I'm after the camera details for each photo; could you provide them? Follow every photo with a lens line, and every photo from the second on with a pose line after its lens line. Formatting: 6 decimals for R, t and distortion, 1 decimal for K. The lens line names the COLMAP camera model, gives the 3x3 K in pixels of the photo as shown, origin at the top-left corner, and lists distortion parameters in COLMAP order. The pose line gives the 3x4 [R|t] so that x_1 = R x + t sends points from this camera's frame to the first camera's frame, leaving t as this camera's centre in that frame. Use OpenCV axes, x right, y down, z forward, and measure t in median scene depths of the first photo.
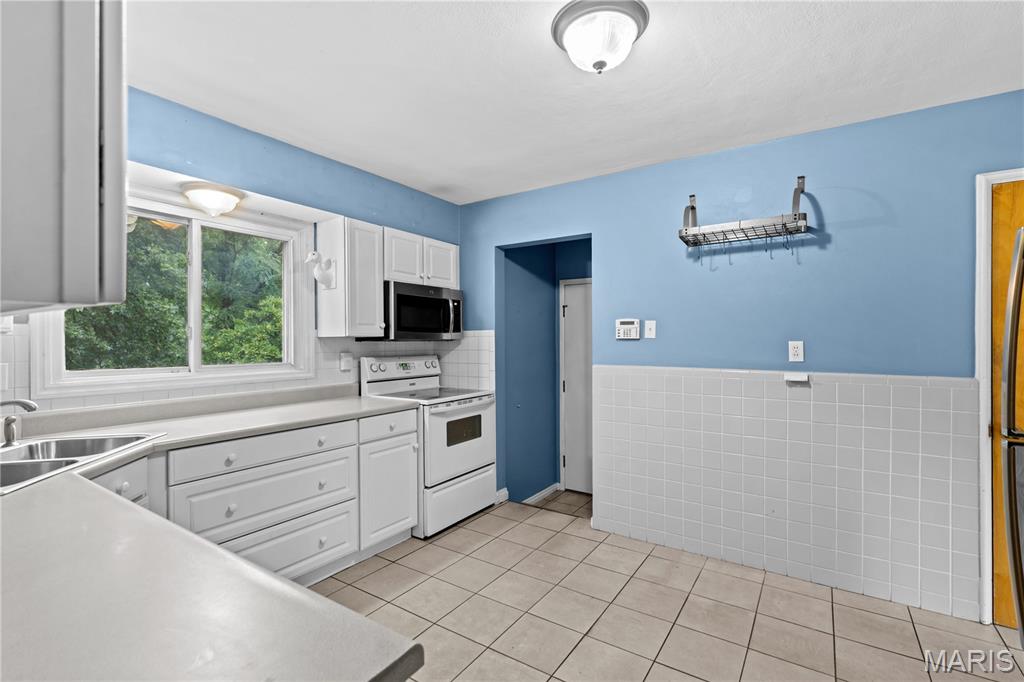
lens RADIAL K [[468.6, 0, 512.3], [0, 468.6, 342.9], [0, 0, 1]] dist [0.001664, -0.000195]
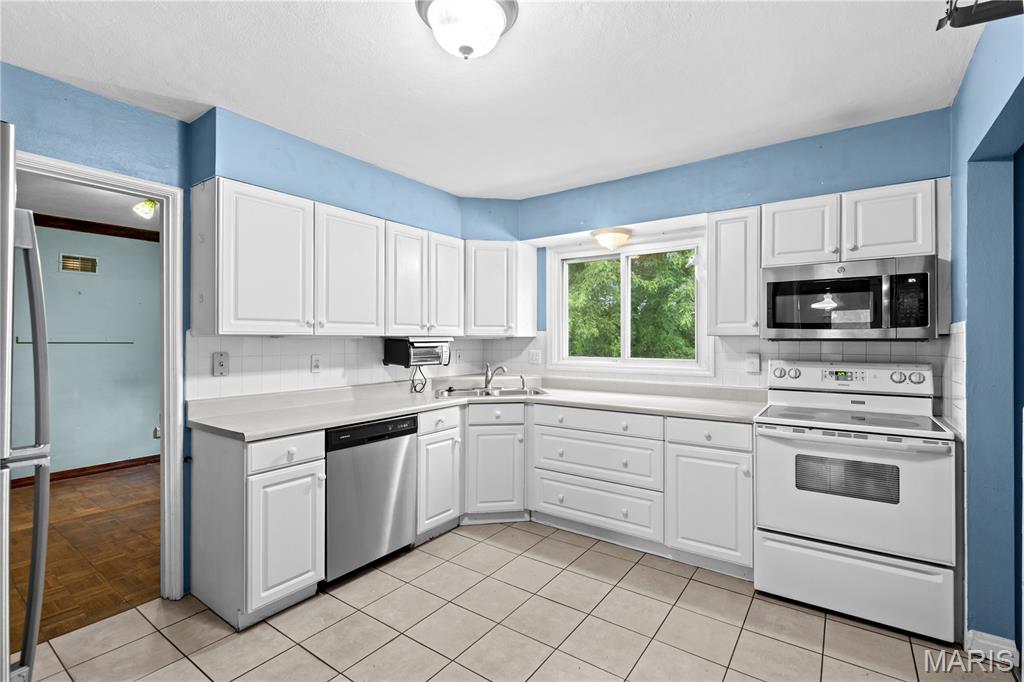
lens RADIAL K [[468.6, 0, 517.0], [0, 468.6, 338.7], [0, 0, 1]] dist [0.001664, -0.000195]
pose [[-0.034143, 0.003299, -0.999412, 0.722745], [-0.004334, 0.999985, 0.003449, -0.010834], [0.999408, 0.004449, -0.034128, 0.724239]]
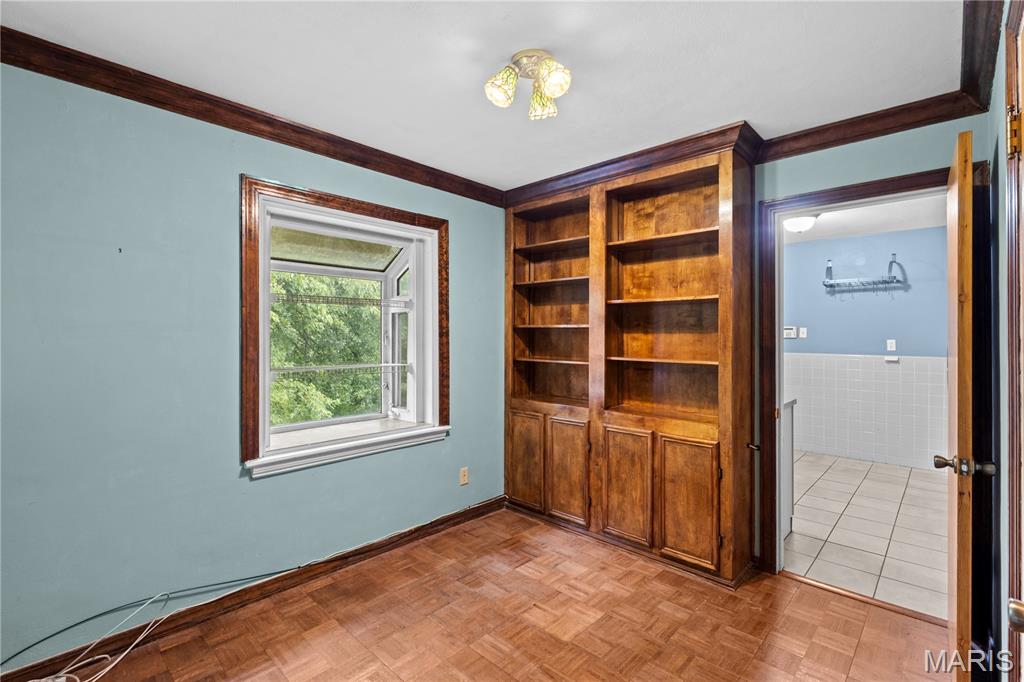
lens RADIAL K [[468.6, 0, 517.8], [0, 468.6, 332.5], [0, 0, 1]] dist [0.001664, -0.000195]
pose [[0.986075, -0.001292, -0.166299, -0.478614], [0.000222, 0.999979, -0.006456, -0.017981], [0.166304, 0.006329, 0.986054, -0.942862]]
